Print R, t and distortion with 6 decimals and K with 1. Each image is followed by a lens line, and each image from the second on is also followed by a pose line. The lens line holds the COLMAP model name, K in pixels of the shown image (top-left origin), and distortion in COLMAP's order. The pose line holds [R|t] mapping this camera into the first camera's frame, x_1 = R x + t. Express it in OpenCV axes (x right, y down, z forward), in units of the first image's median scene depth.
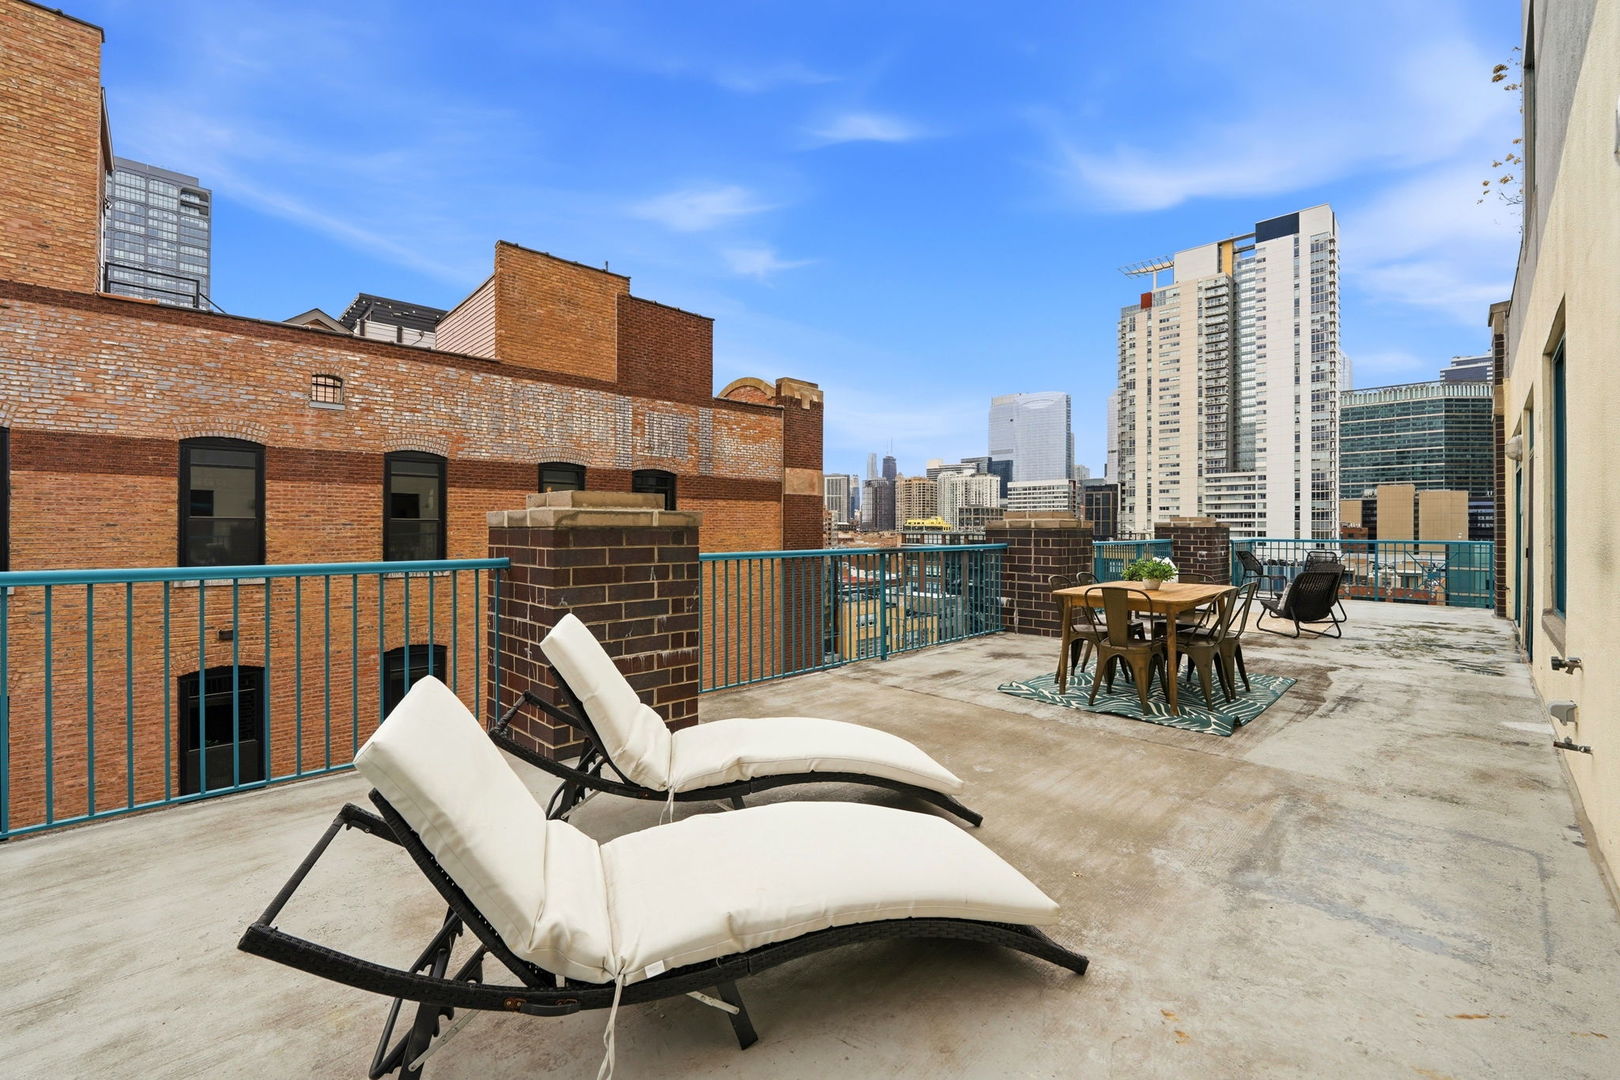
lens RADIAL K [[660.1, 0, 799.7], [0, 660.1, 529.9], [0, 0, 1]] dist [-0.009757, -0.000304]
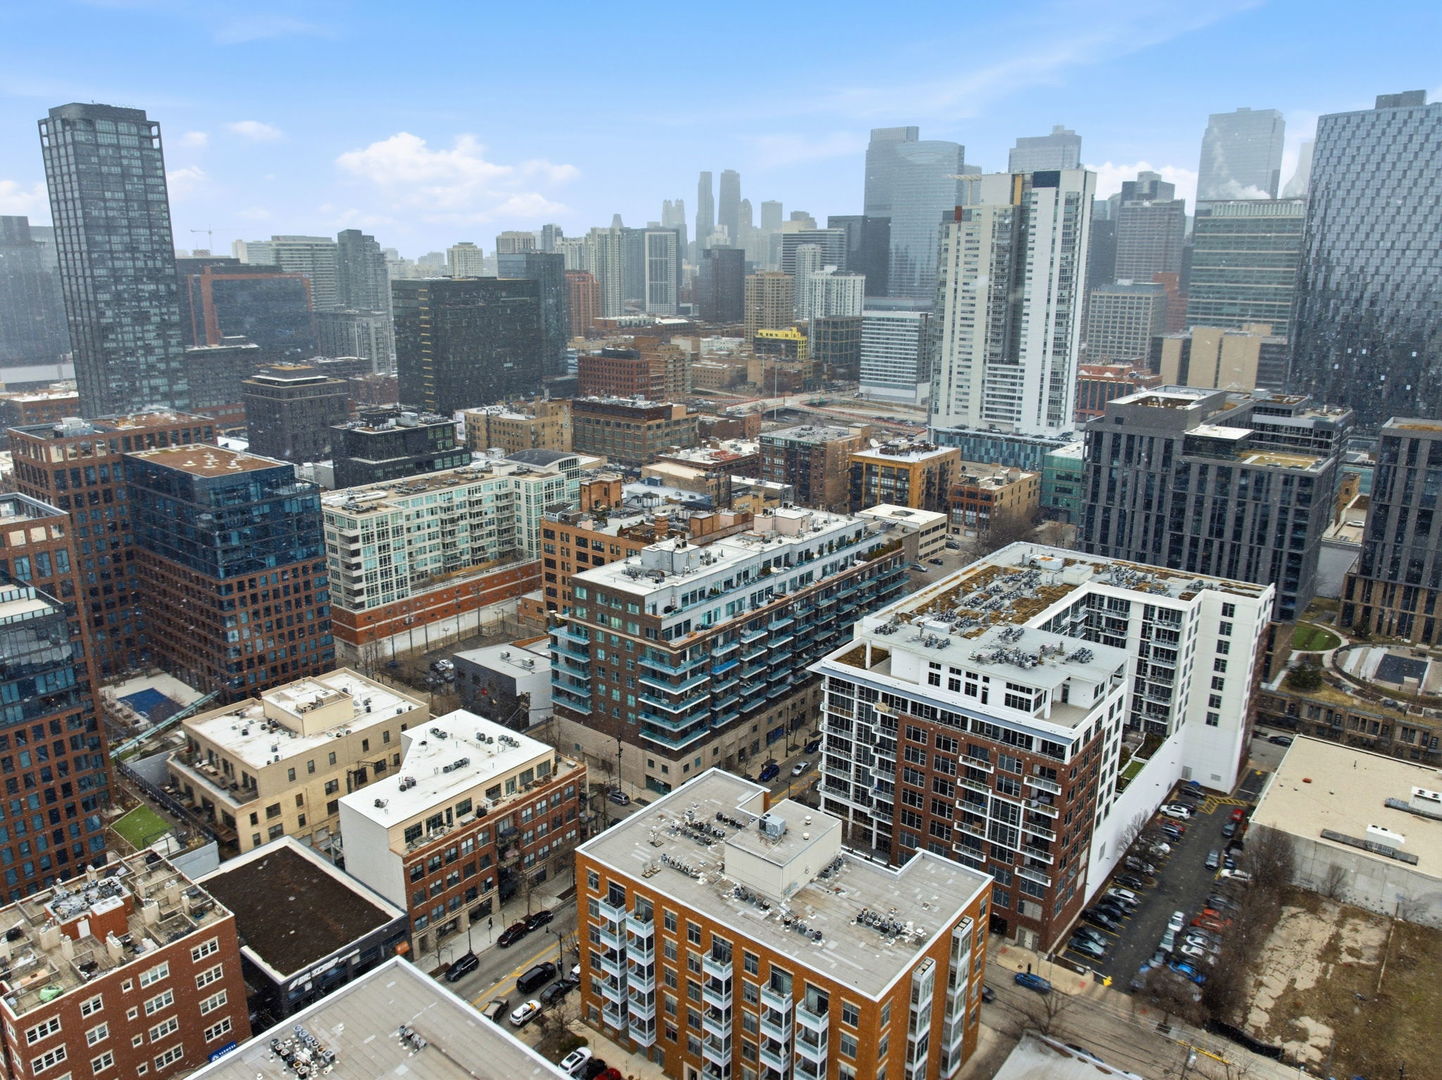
lens RADIAL K [[1017.2, 0, 722.4], [0, 1017.2, 537.5], [0, 0, 1]] dist [-0.040750, 0.005294]
pose [[0.991280, -0.031899, 0.127852, -0.190651], [-0.002852, 0.964835, 0.262842, -0.305436], [-0.131740, -0.260914, 0.956331, -1.035719]]
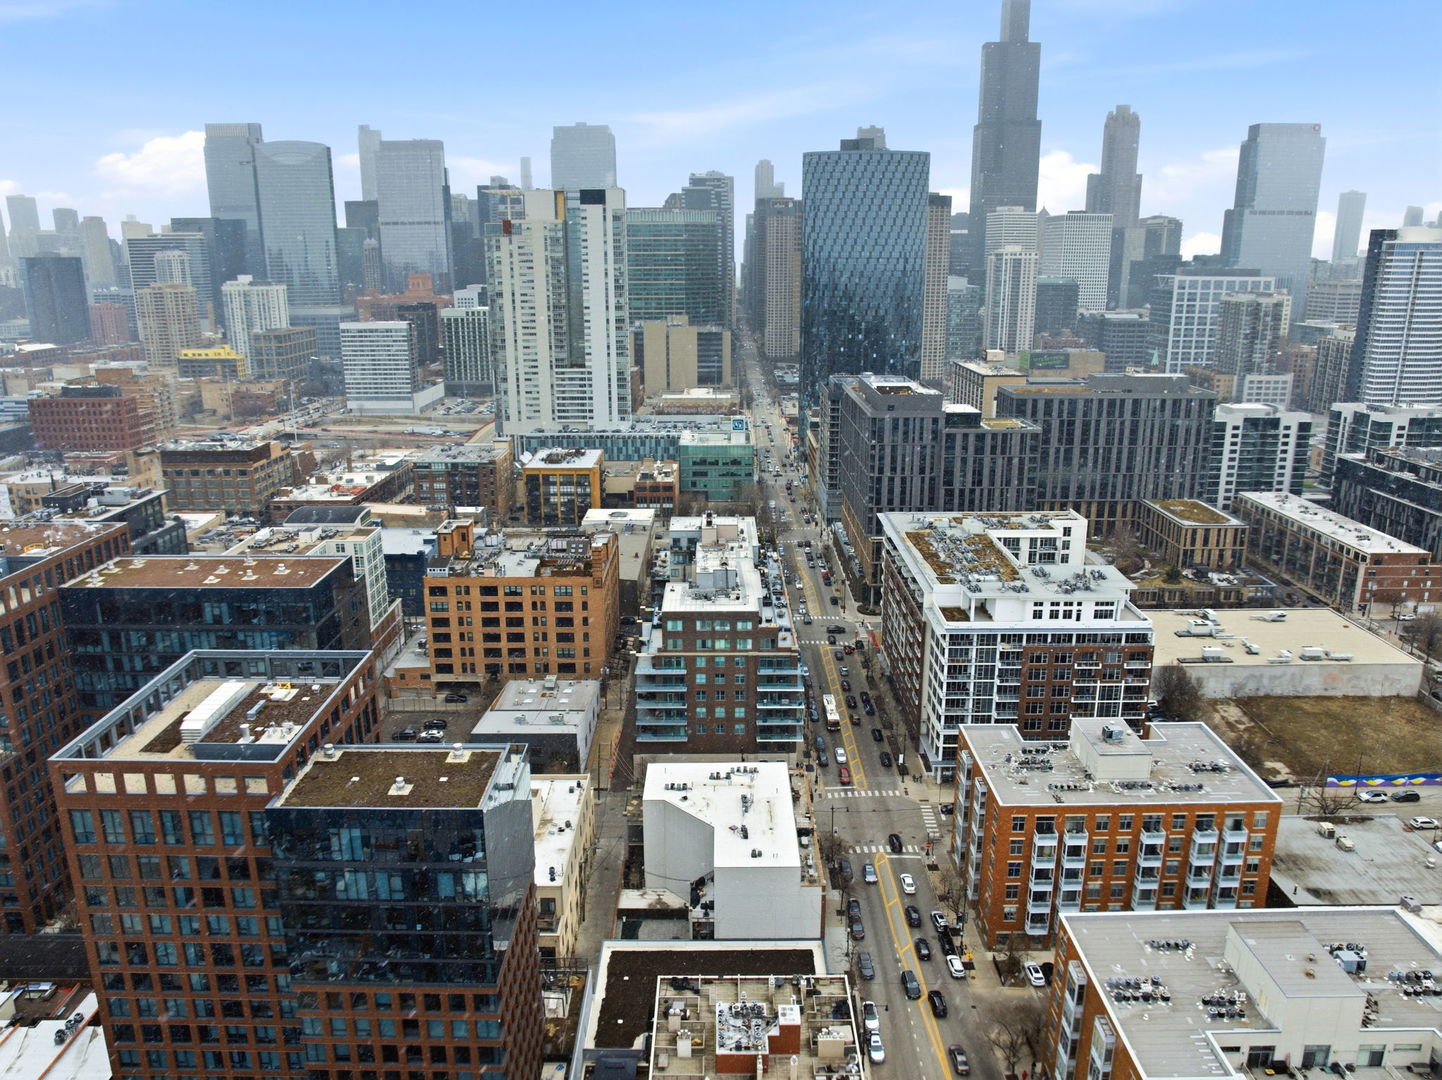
lens RADIAL K [[1017.2, 0, 720.3], [0, 1017.2, 532.0], [0, 0, 1]] dist [-0.040750, 0.005294]
pose [[0.690801, -0.192581, 0.696926, -0.767702], [0.004221, 0.964935, 0.262455, -0.342547], [-0.723032, -0.178362, 0.667391, -0.813814]]
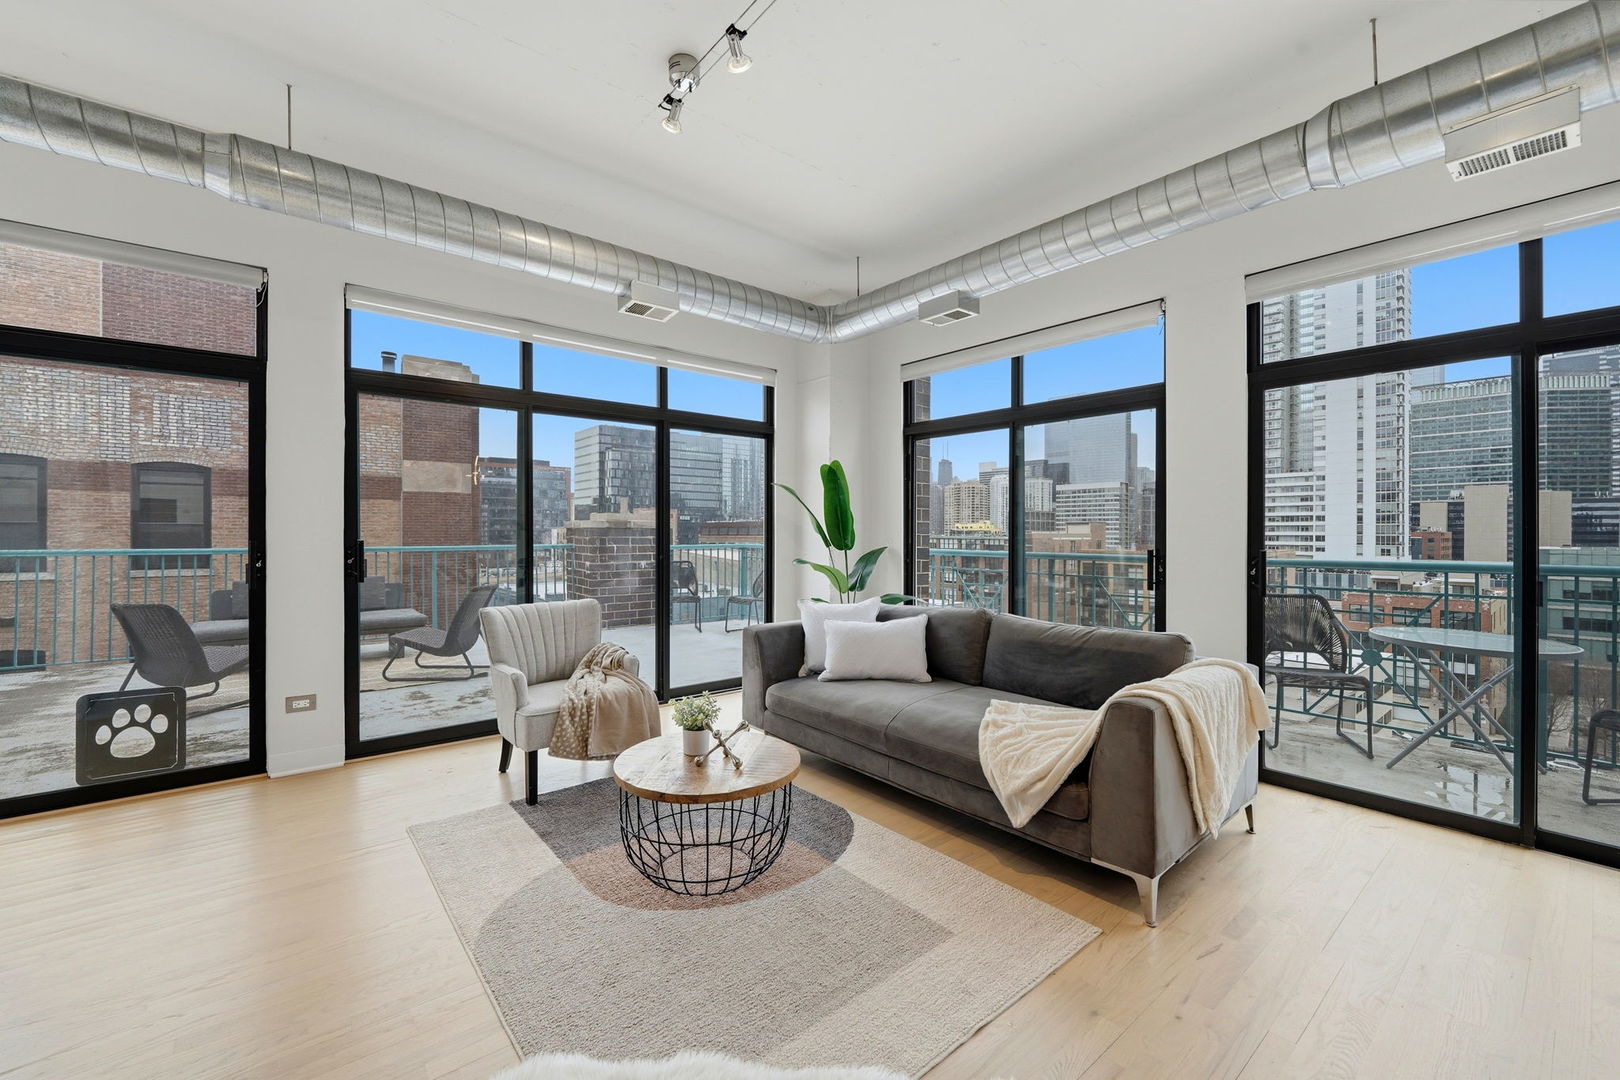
lens RADIAL K [[660.1, 0, 803.1], [0, 660.1, 534.9], [0, 0, 1]] dist [-0.009757, -0.000304]
pose [[0.996774, 0.000200, -0.080258, 0.050088], [-0.000145, 1.000000, 0.000697, 0.000204], [0.080258, -0.000683, 0.996774, 0.016321]]
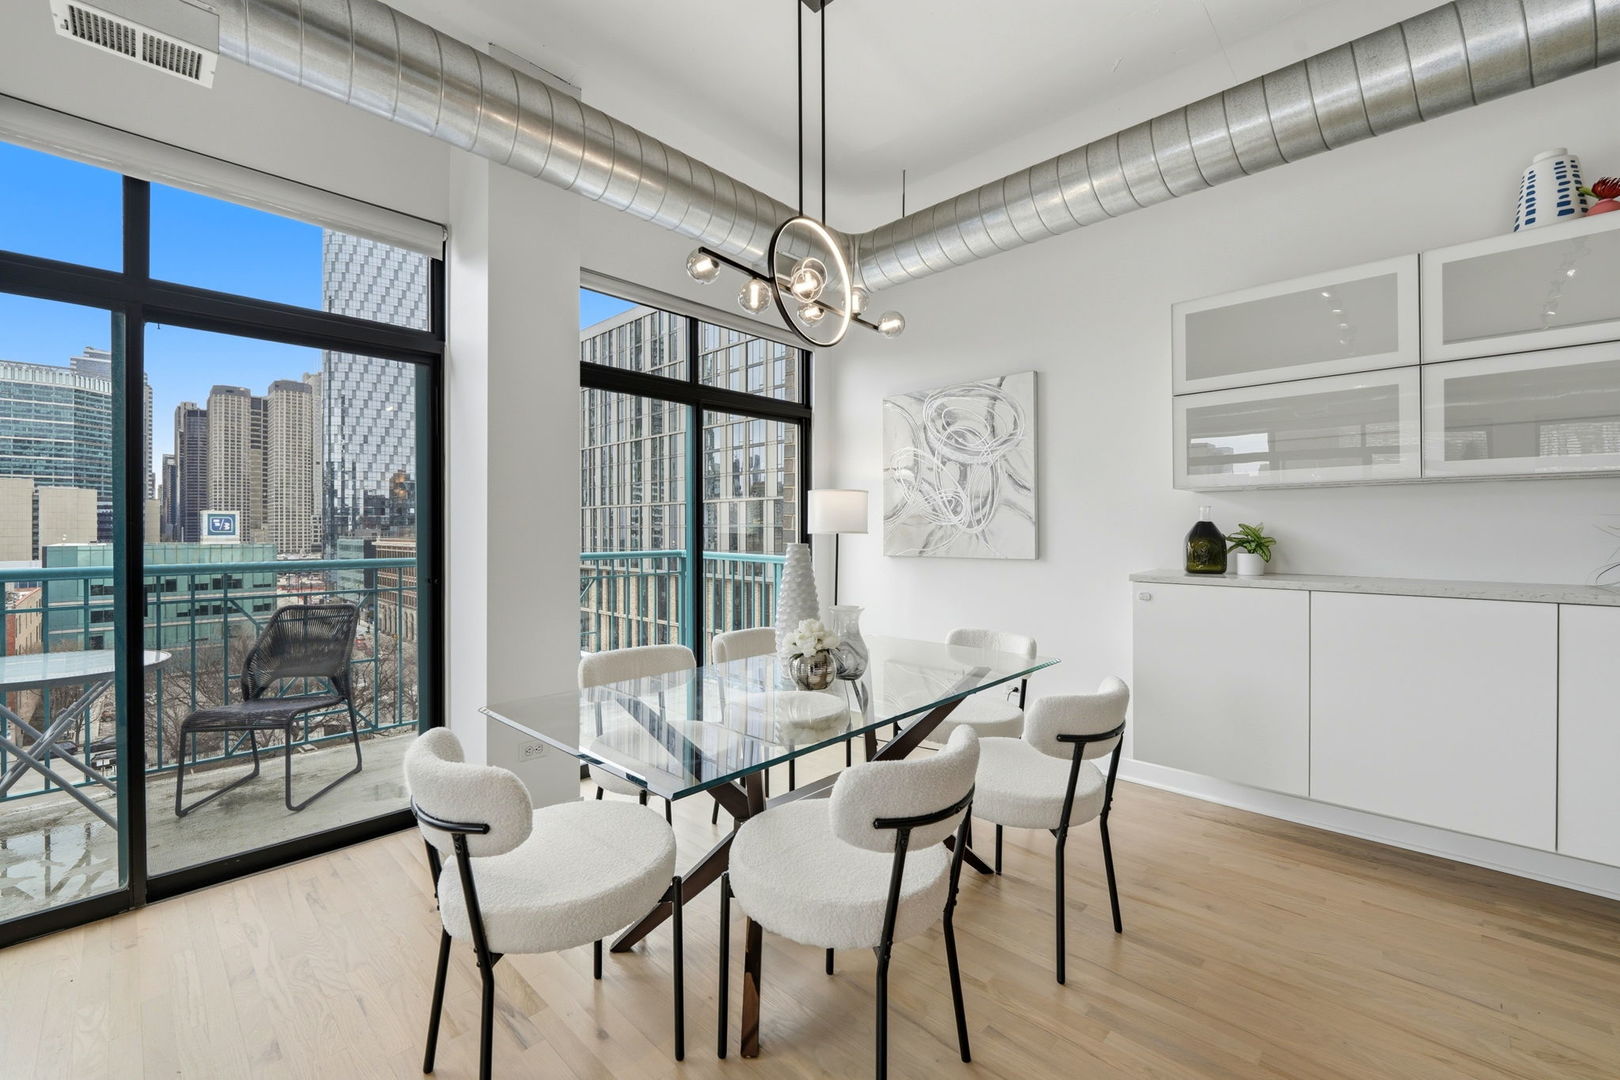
lens RADIAL K [[660.1, 0, 811.4], [0, 660.1, 530.0], [0, 0, 1]] dist [-0.009757, -0.000304]
pose [[-0.048163, -0.002839, 0.998835, 0.051525], [0.004712, 0.999984, 0.003069, 0.000183], [-0.998828, 0.004854, -0.048149, 0.018729]]
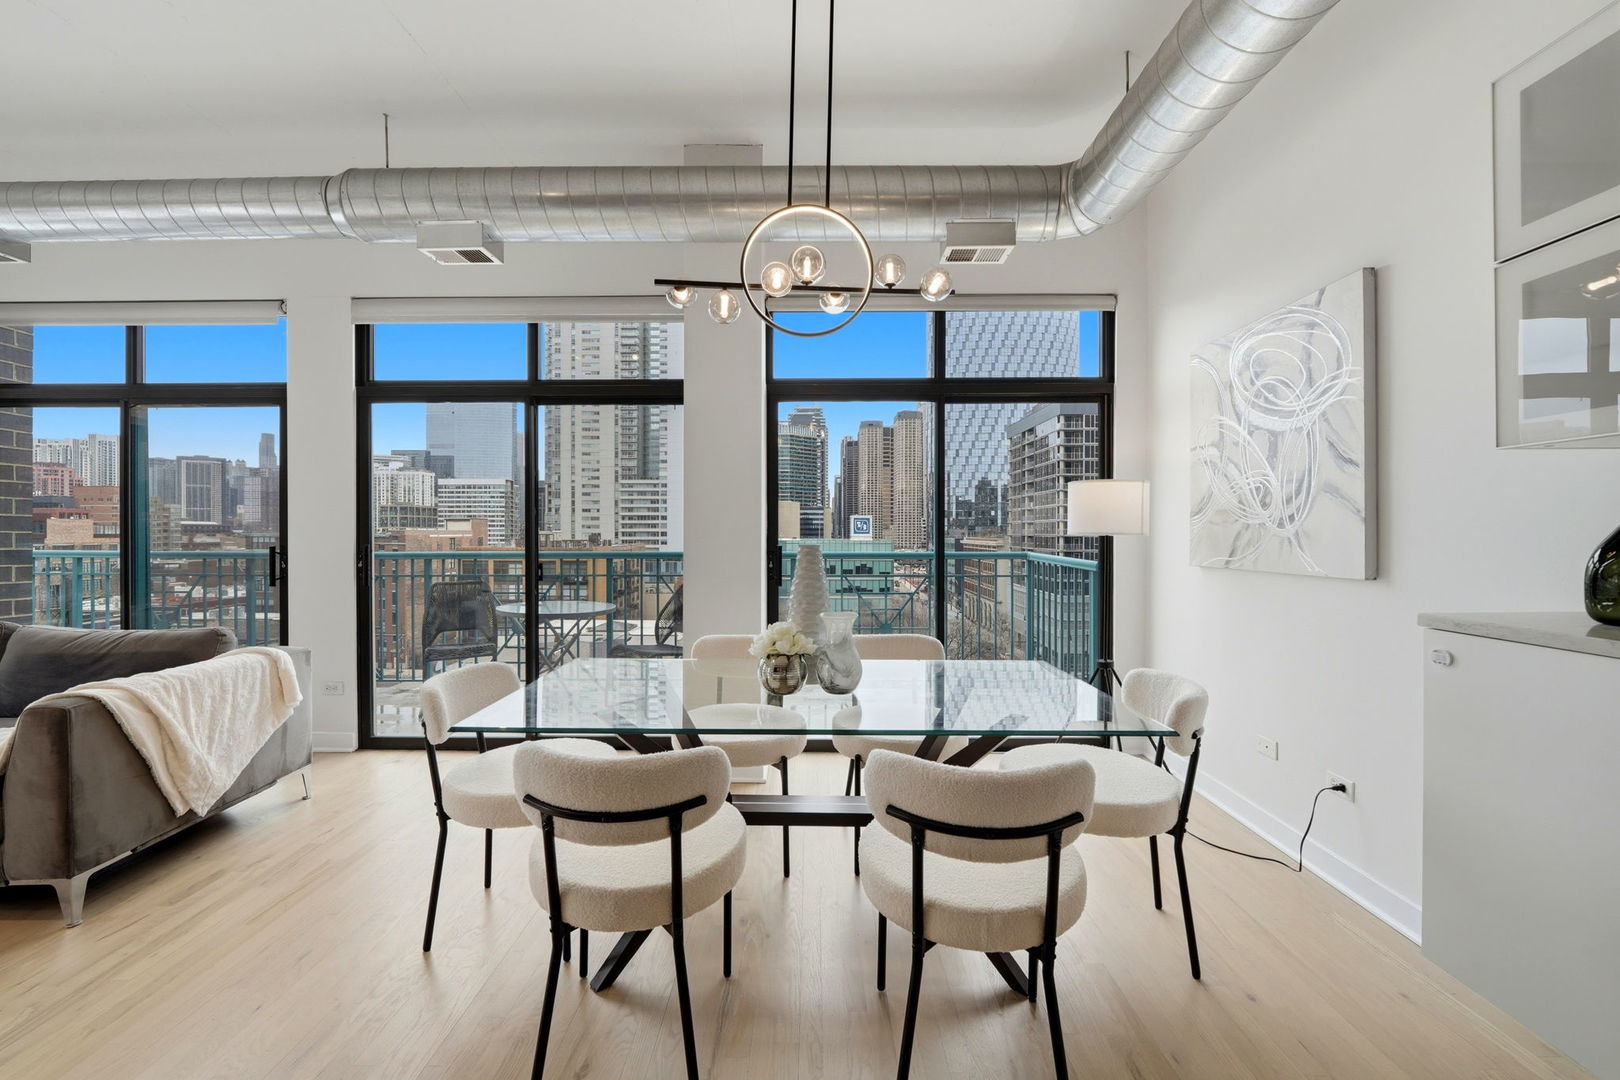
lens RADIAL K [[660.1, 0, 800.4], [0, 660.1, 533.5], [0, 0, 1]] dist [-0.009757, -0.000304]
pose [[0.705711, -0.004650, 0.708484, 0.053901], [0.002236, 0.999988, 0.004337, 0.000219], [-0.708496, -0.001477, 0.705713, 0.013264]]
